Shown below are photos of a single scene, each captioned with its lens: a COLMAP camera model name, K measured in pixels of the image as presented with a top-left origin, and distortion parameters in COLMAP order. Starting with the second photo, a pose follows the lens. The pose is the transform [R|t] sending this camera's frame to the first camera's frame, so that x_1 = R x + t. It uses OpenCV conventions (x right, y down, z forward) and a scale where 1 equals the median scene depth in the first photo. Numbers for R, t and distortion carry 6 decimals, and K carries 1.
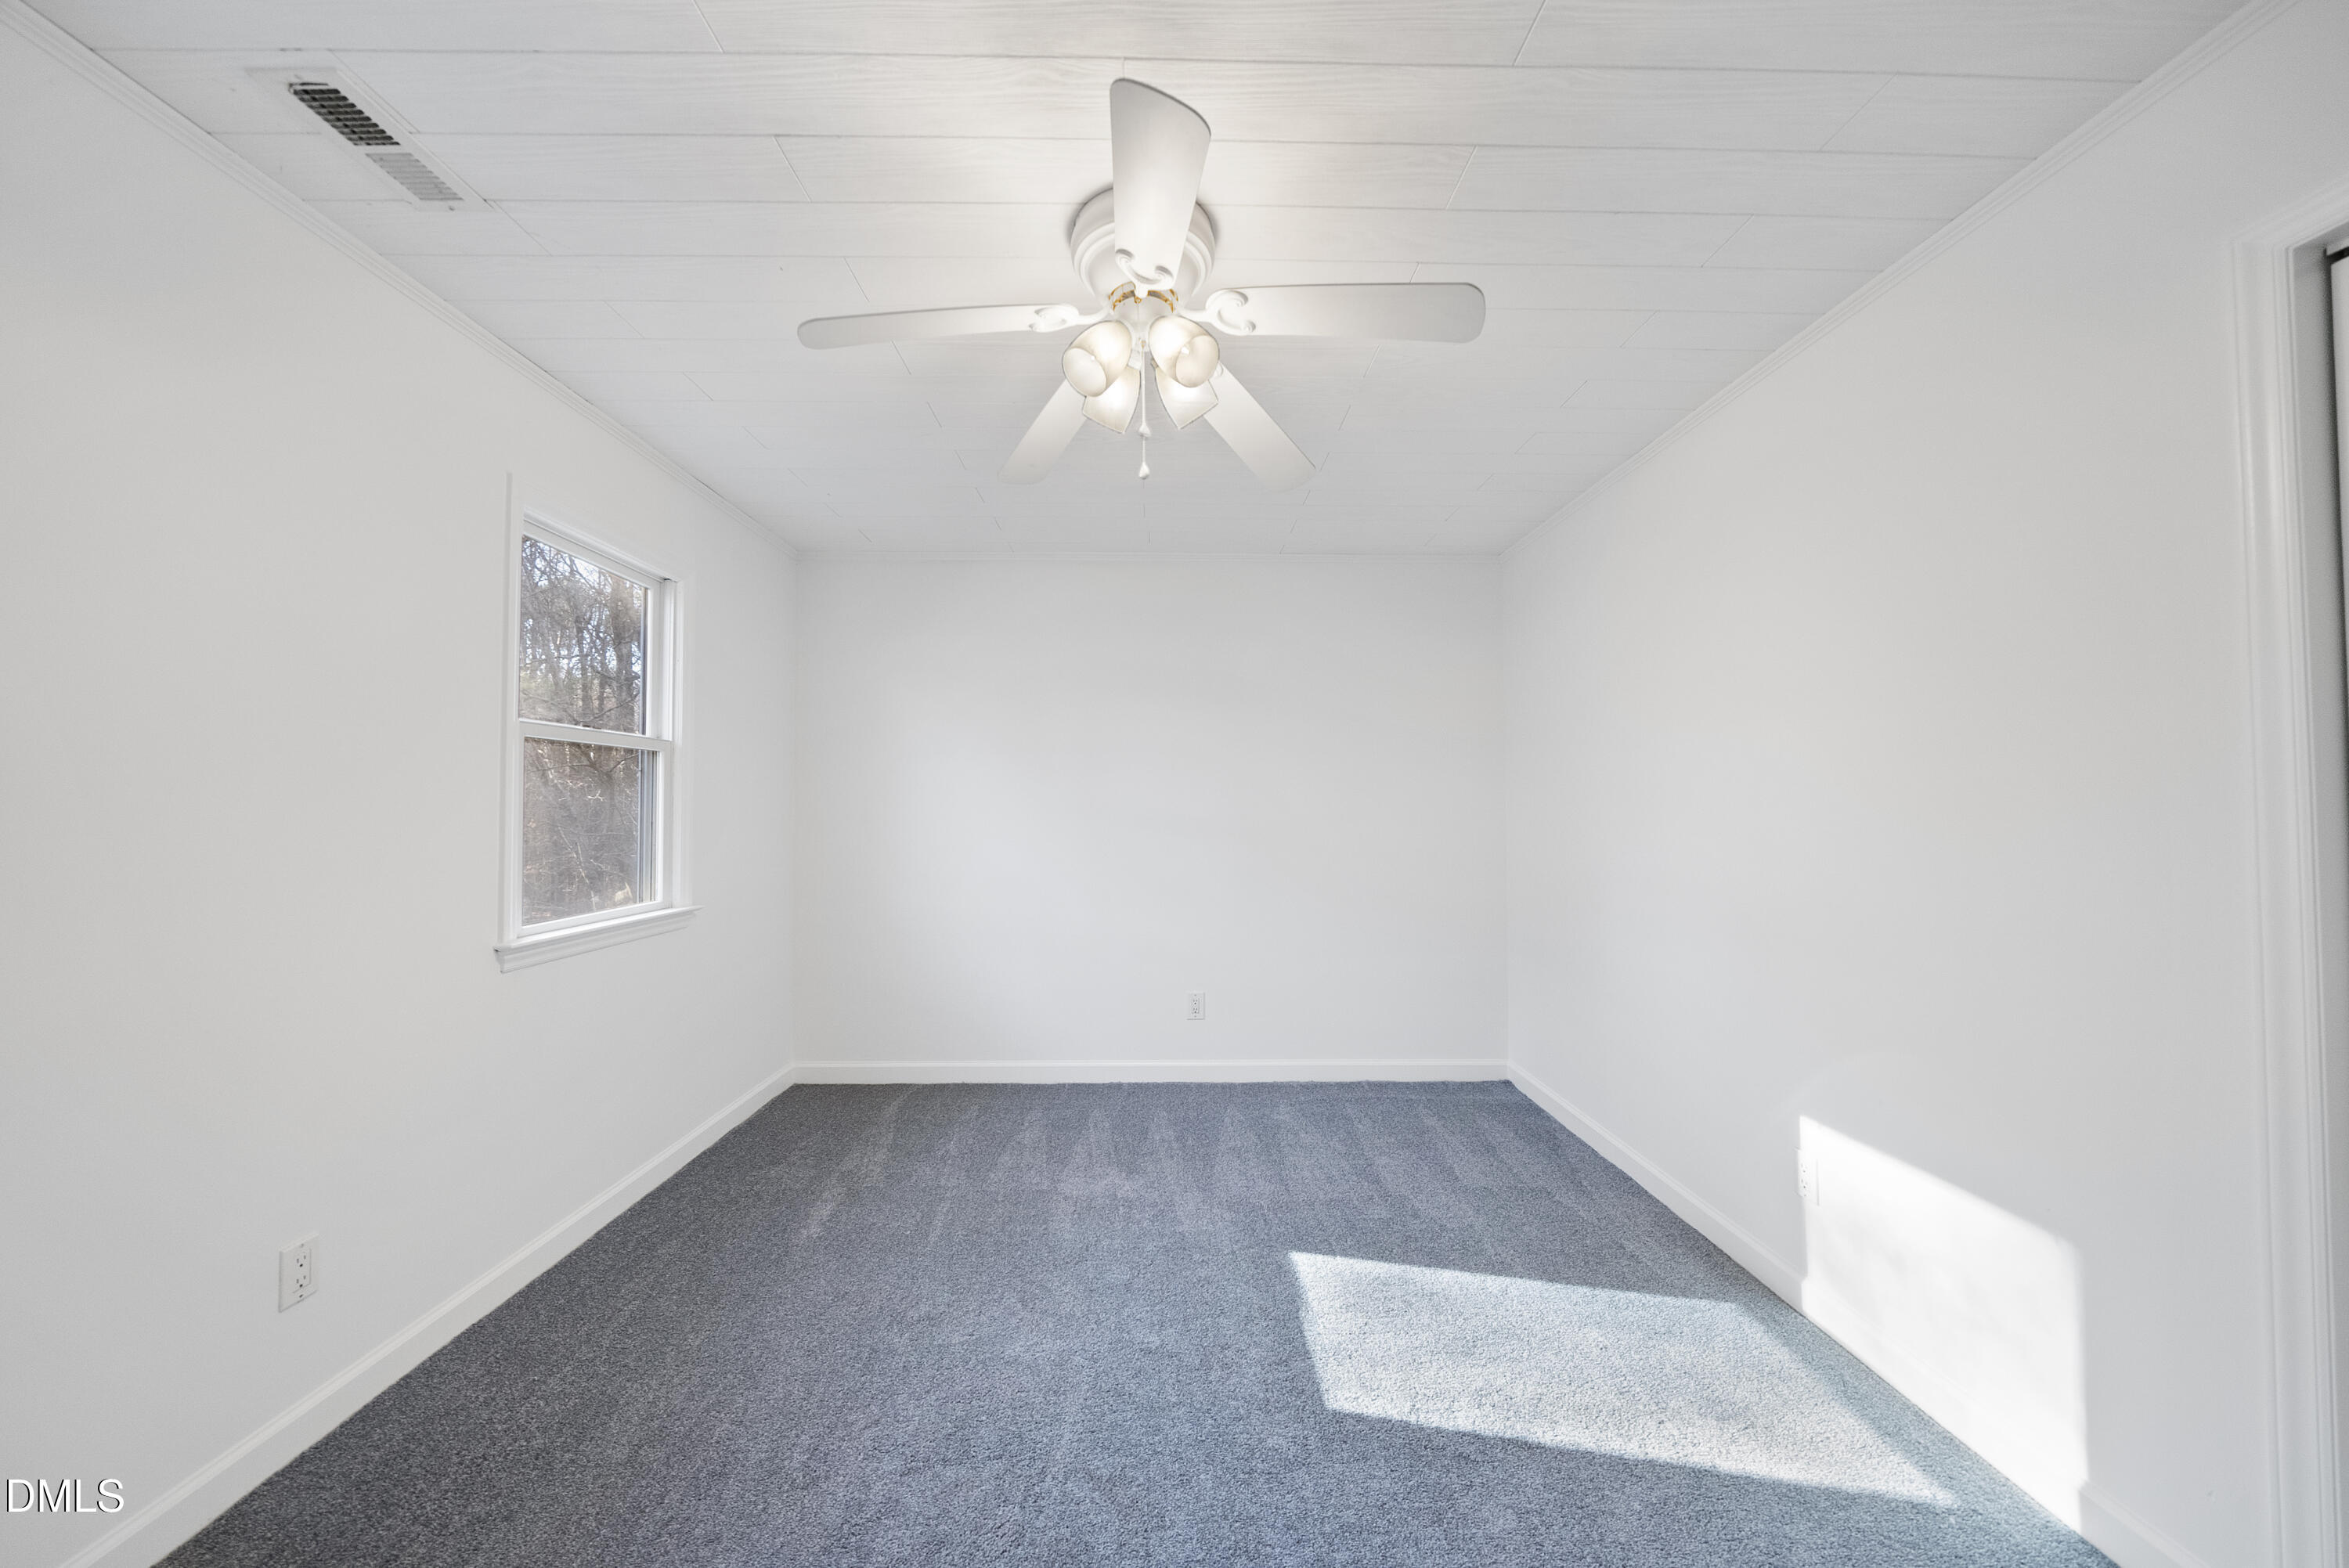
lens RADIAL K [[804.0, 0, 1170.0], [0, 804.0, 765.9], [0, 0, 1]] dist [-0.005335, -0.000128]
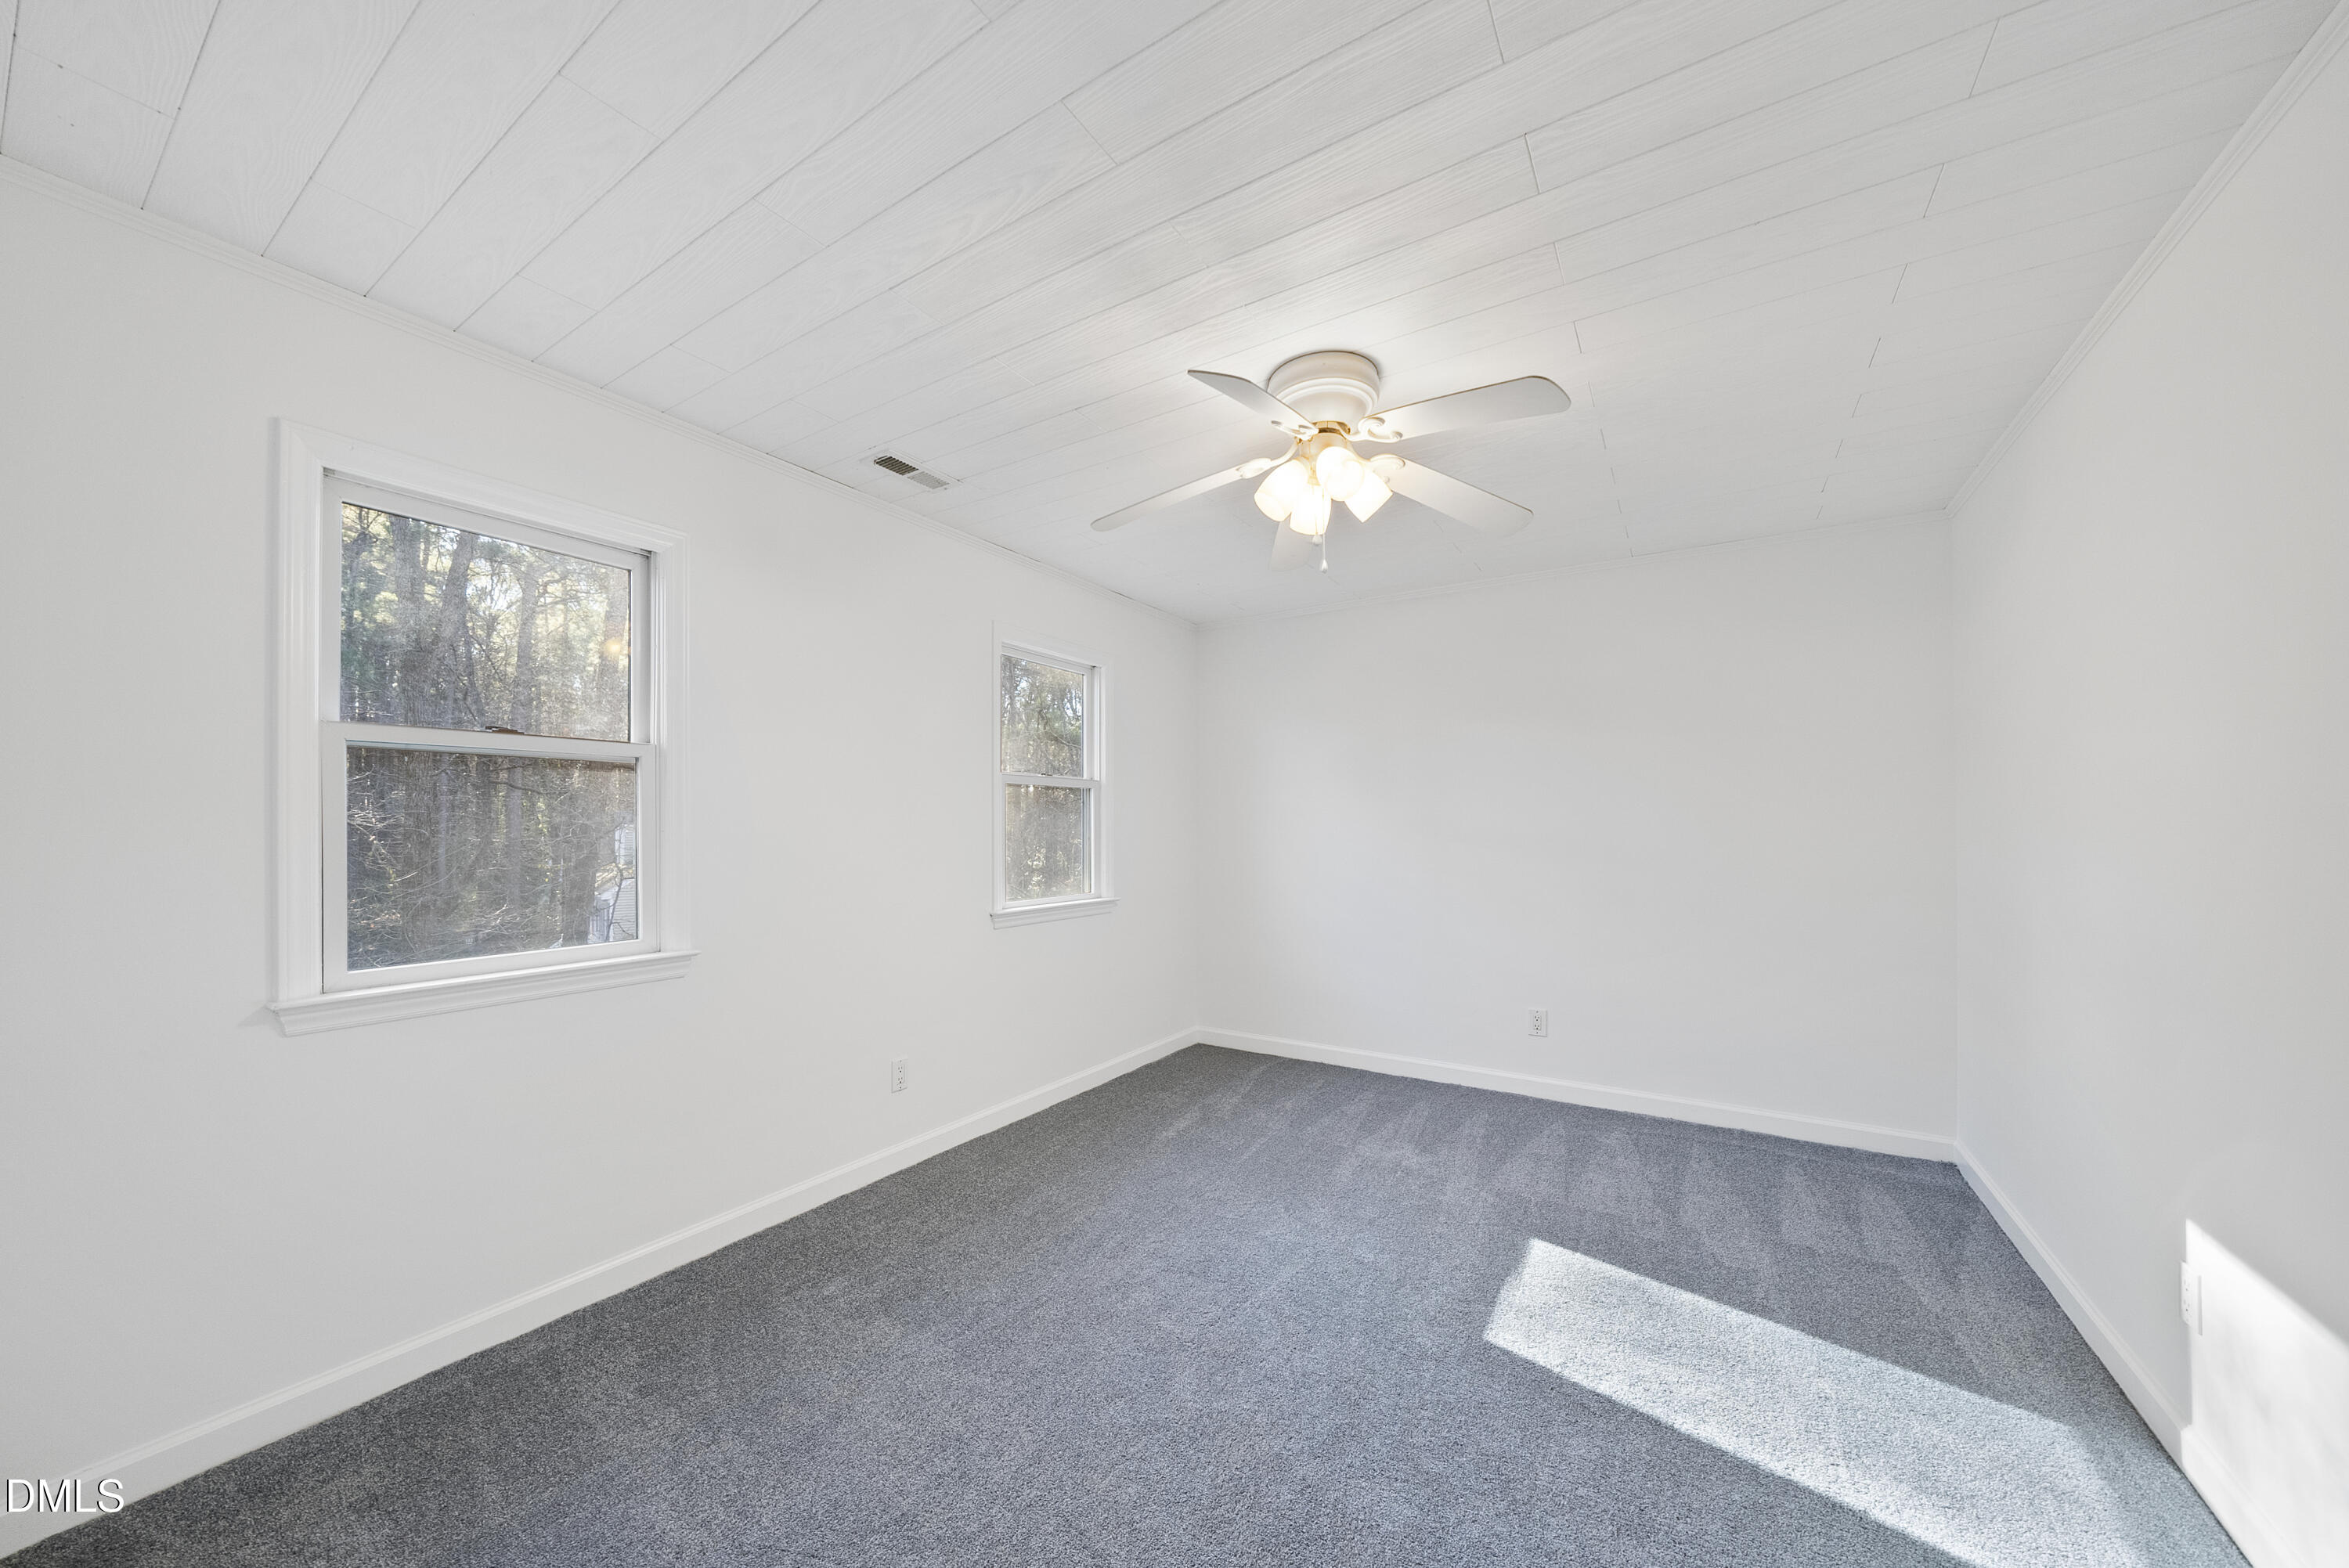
lens RADIAL K [[817.3, 0, 1177.8], [0, 817.3, 779.6], [0, 0, 1]] dist [-0.006878, -0.000038]
pose [[0.839029, -0.032431, -0.543120, 0.323900], [0.029246, 0.999467, -0.014501, -0.008356], [0.543300, -0.003717, 0.839530, -0.158248]]
